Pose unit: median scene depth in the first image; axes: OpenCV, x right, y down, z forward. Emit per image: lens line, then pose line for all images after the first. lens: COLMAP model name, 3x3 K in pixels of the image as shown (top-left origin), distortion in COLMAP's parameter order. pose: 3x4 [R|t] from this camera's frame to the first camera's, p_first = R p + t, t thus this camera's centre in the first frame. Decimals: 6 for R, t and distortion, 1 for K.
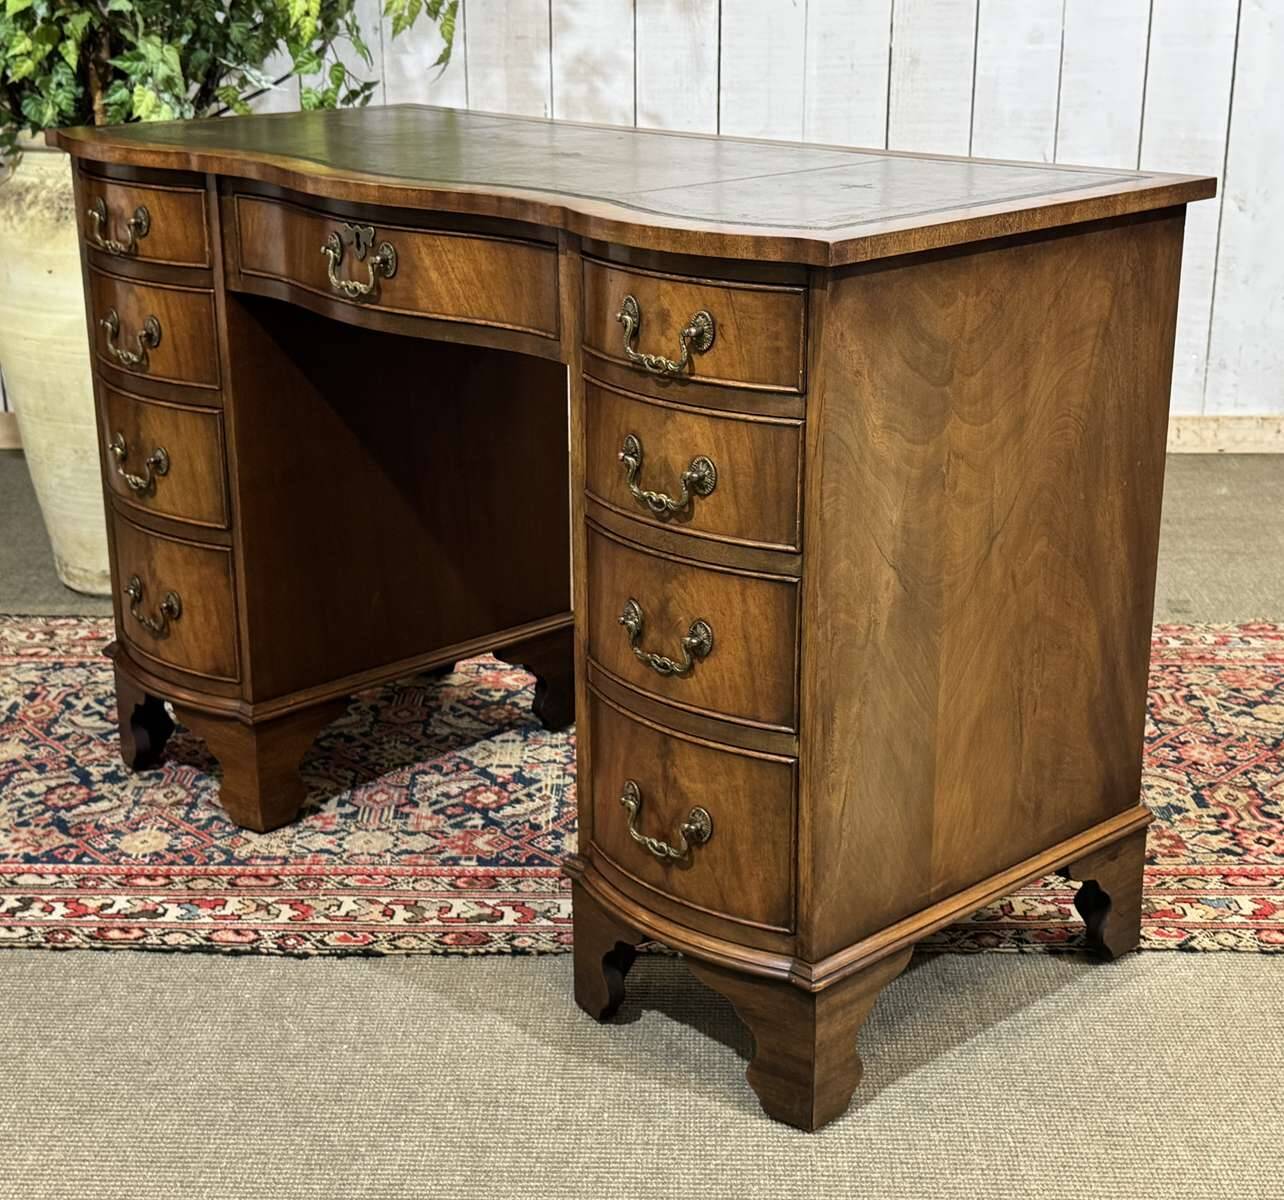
lens RADIAL K [[2033.9, 0, 626.6], [0, 2033.9, 610.9], [0, 0, 1]] dist [0.224874, -0.529998]
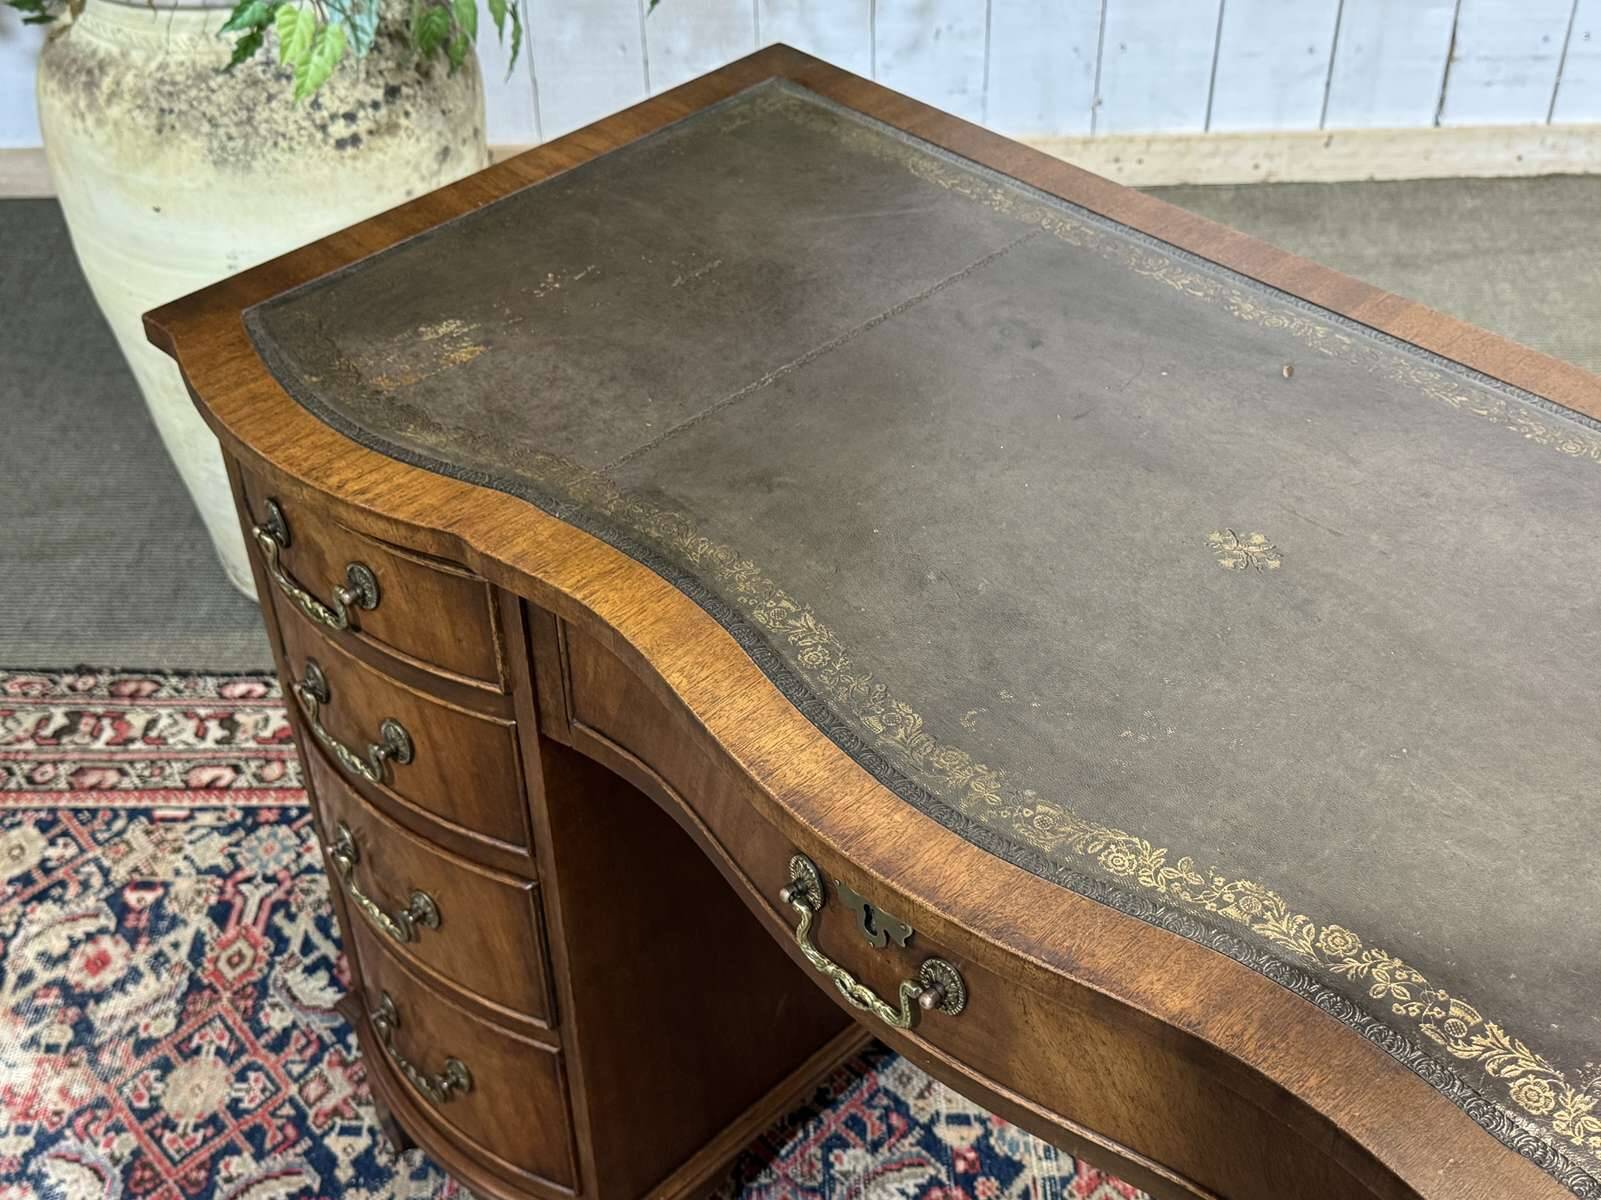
lens RADIAL K [[1963.7, 0, 784.1], [0, 1963.7, 605.0], [0, 0, 1]] dist [0.225502, -0.554718]
pose [[0.999605, -0.027200, 0.007069, -0.123317], [0.022835, 0.932728, 0.359856, -0.329263], [-0.016382, -0.359552, 0.932981, 0.493498]]
